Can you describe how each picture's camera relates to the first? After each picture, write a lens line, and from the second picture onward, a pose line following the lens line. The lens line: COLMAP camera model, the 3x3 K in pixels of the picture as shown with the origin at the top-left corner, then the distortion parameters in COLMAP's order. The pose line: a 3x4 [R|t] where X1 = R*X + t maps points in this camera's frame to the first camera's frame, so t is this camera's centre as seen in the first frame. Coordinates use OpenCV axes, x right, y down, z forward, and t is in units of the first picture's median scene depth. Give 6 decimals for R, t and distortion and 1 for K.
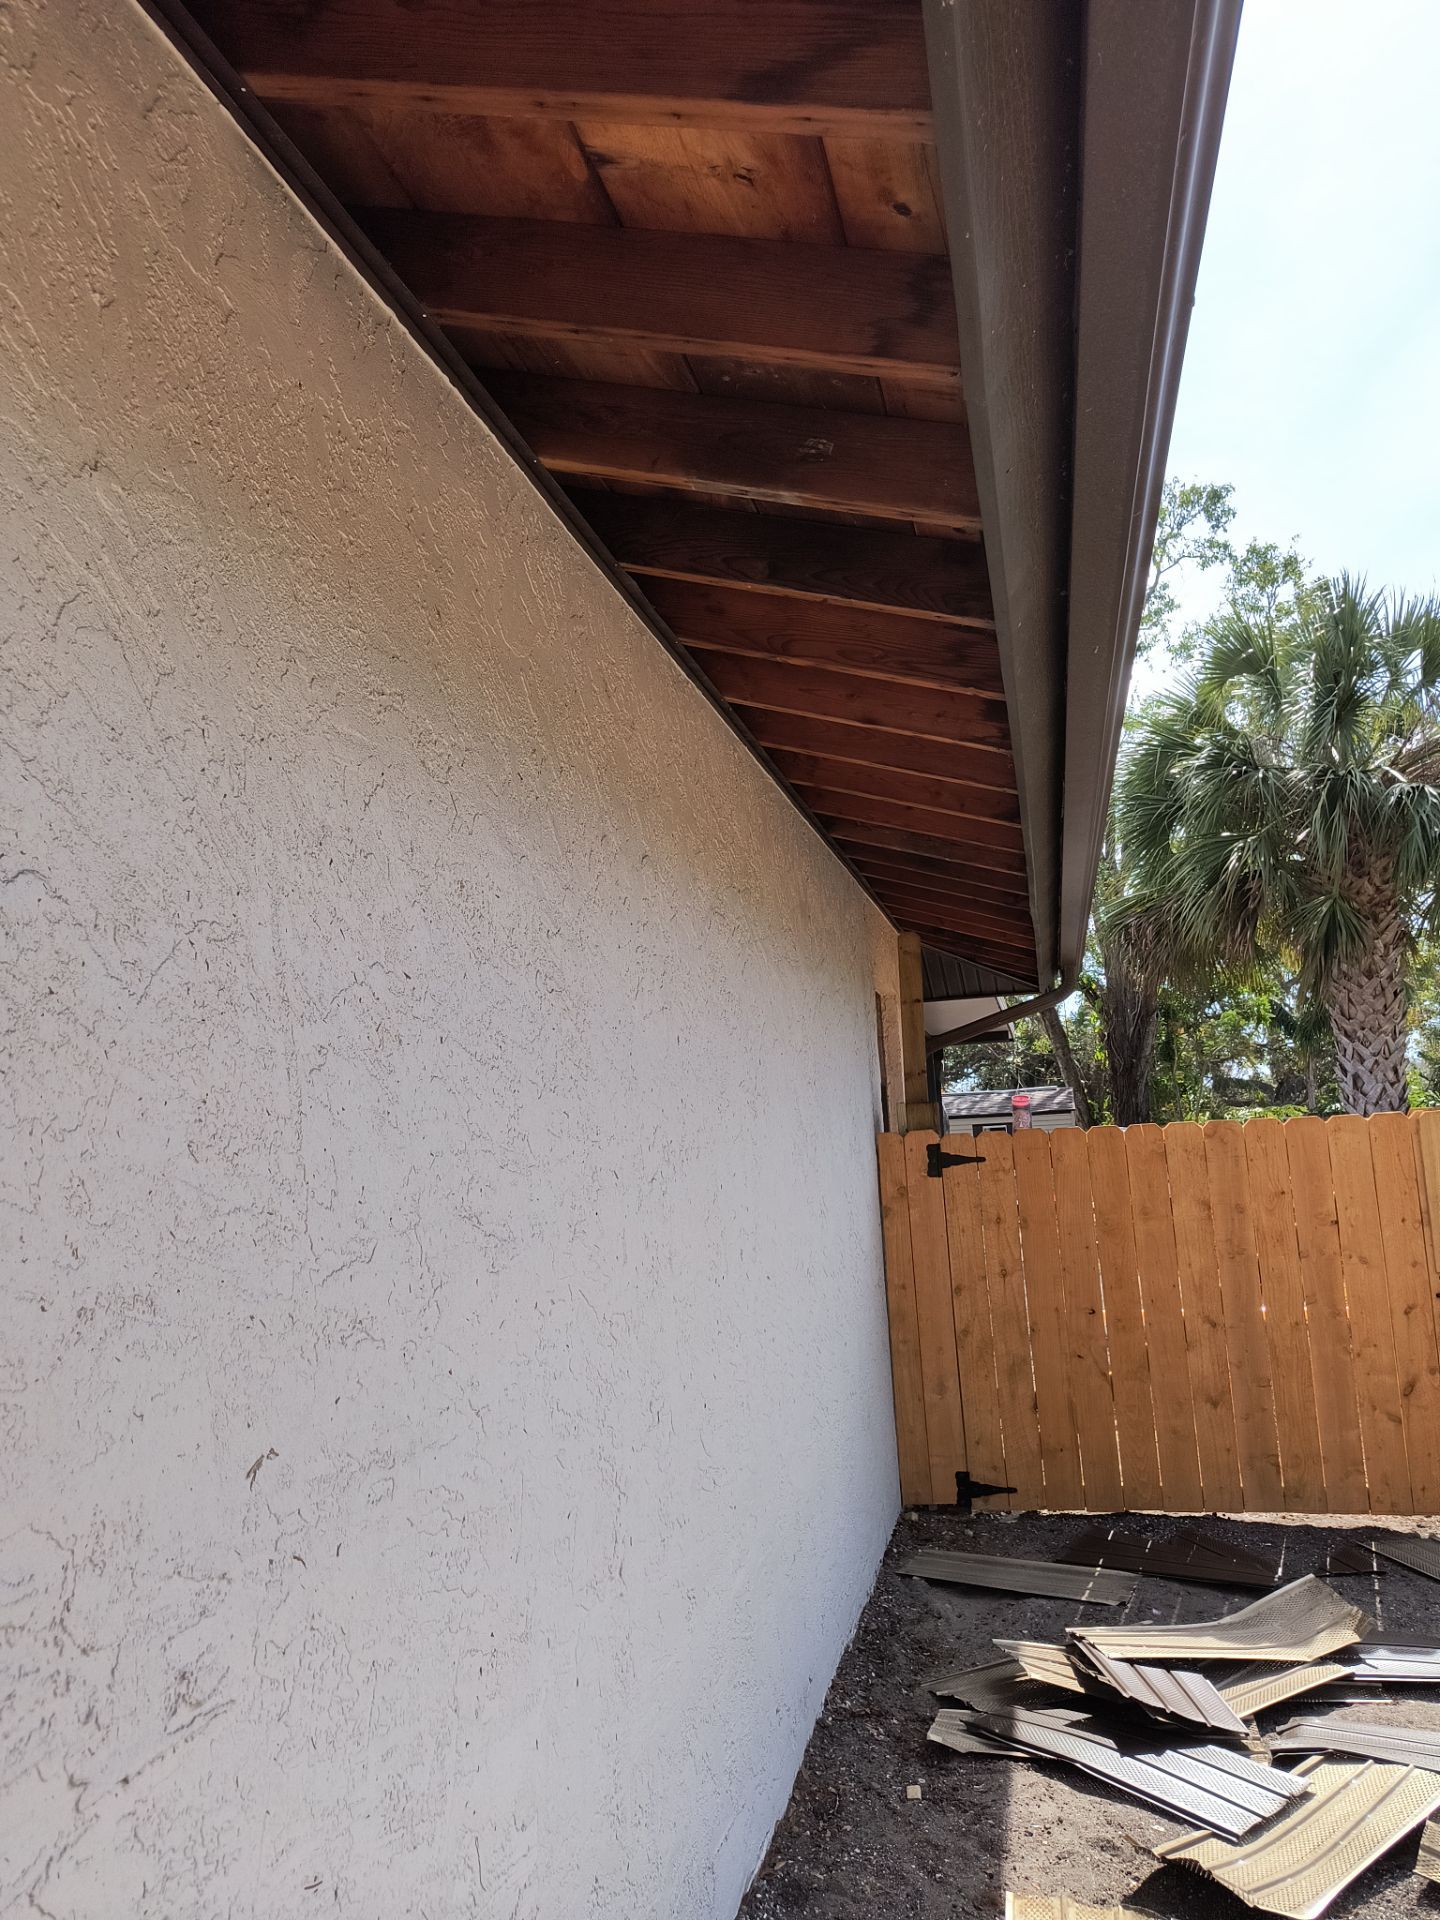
lens RADIAL K [[1320.2, 0, 720.0], [0, 1320.2, 960.0], [0, 0, 1]] dist [-0.001536, -0.077188]
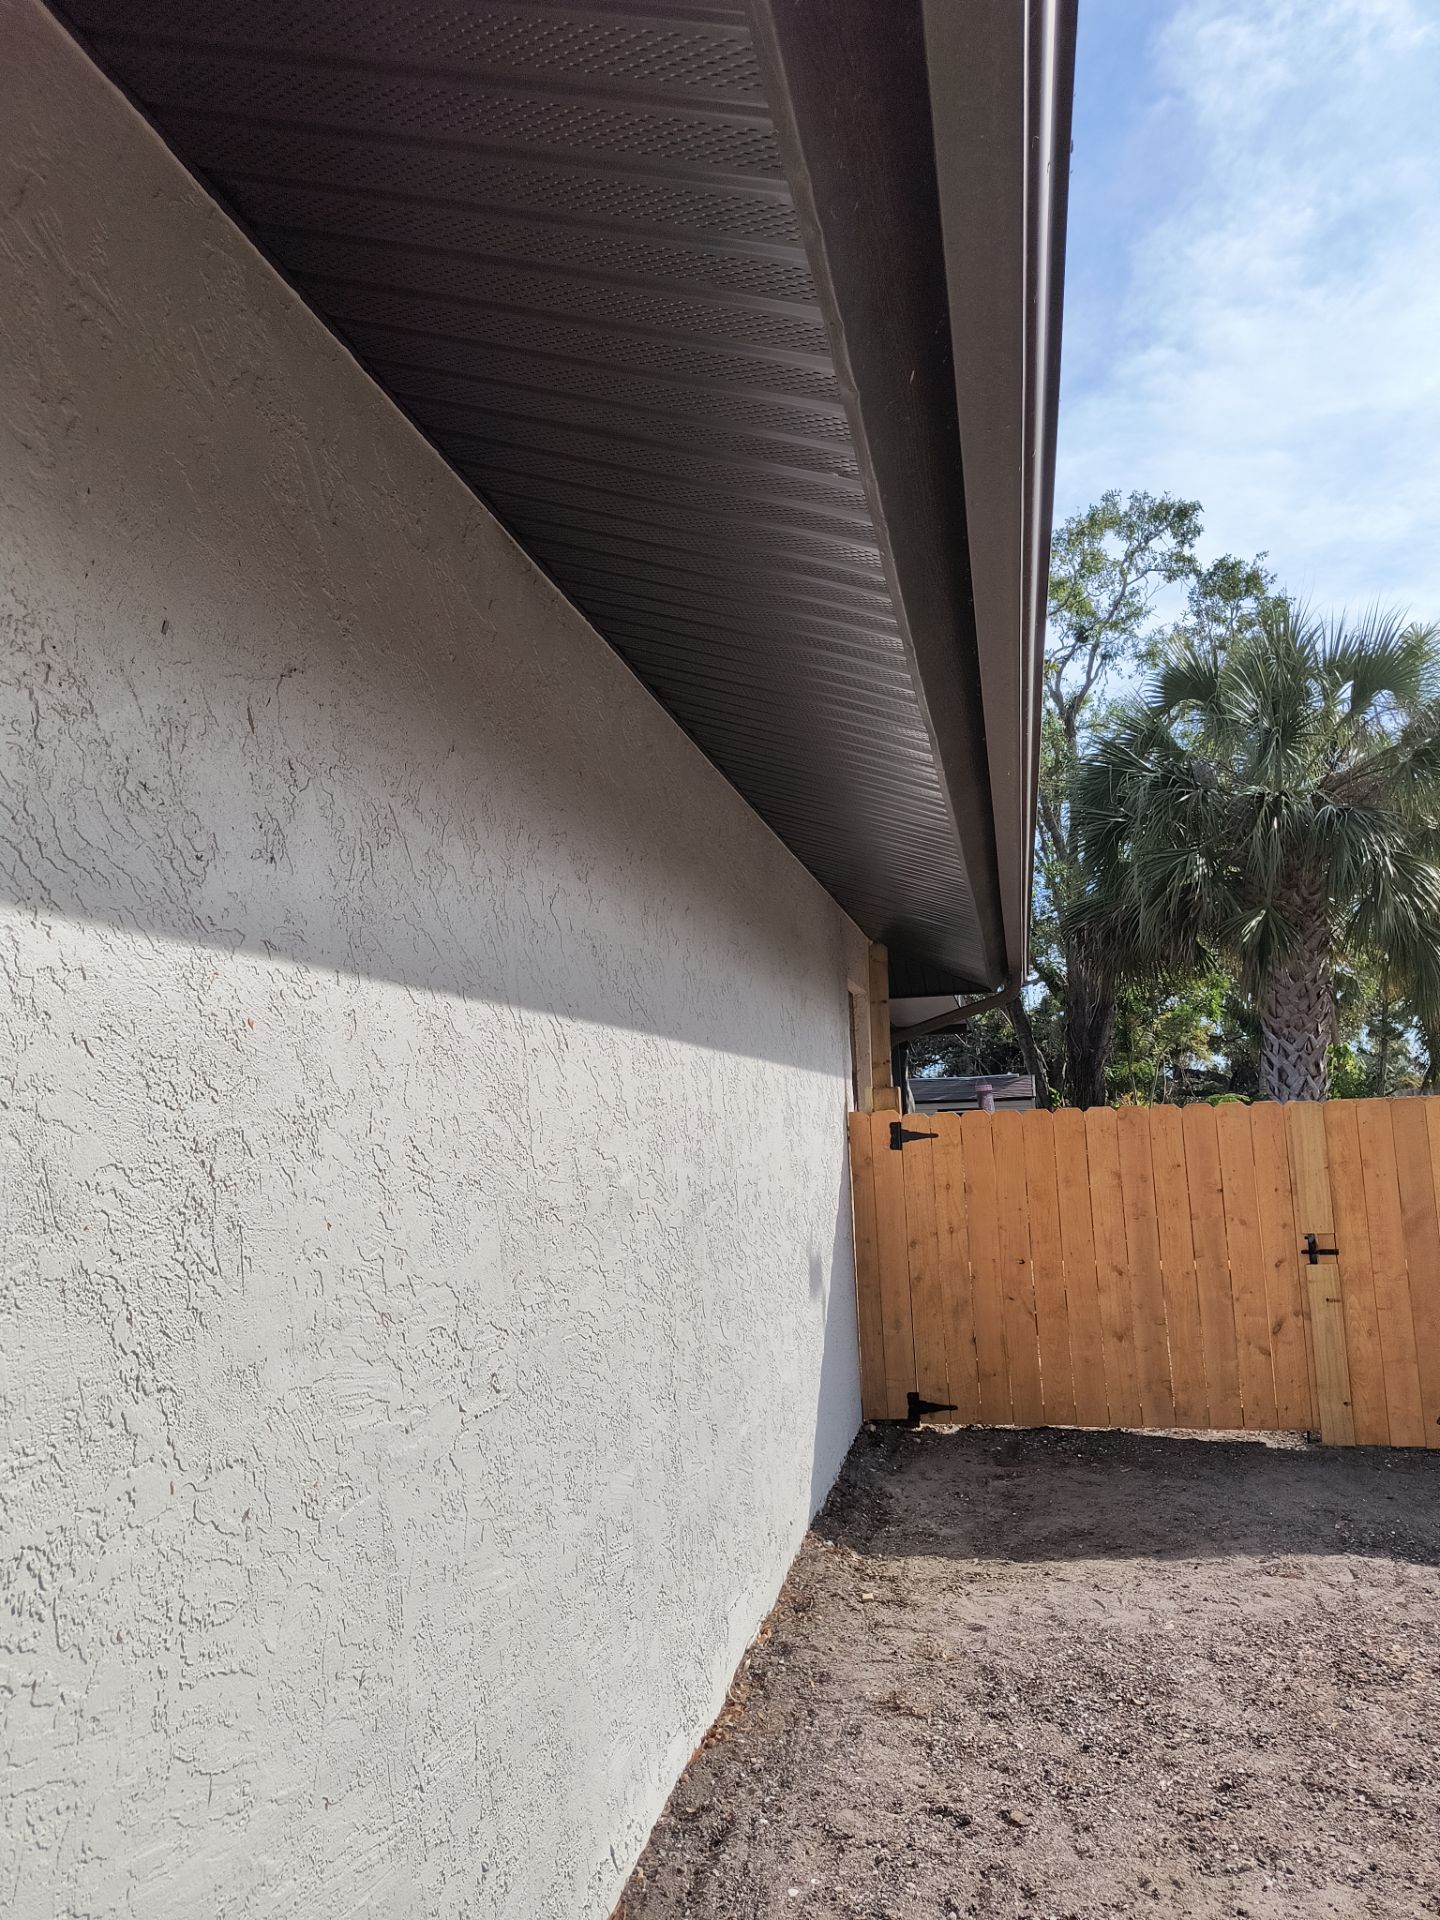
lens RADIAL K [[1363.9, 0, 757.3], [0, 1363.9, 952.7], [0, 0, 1]] dist [0.005628, 0.001948]
pose [[0.998538, 0.018982, 0.050618, -0.026682], [-0.019541, 0.999753, 0.010566, -0.023160], [-0.050405, -0.011539, 0.998662, -0.213893]]
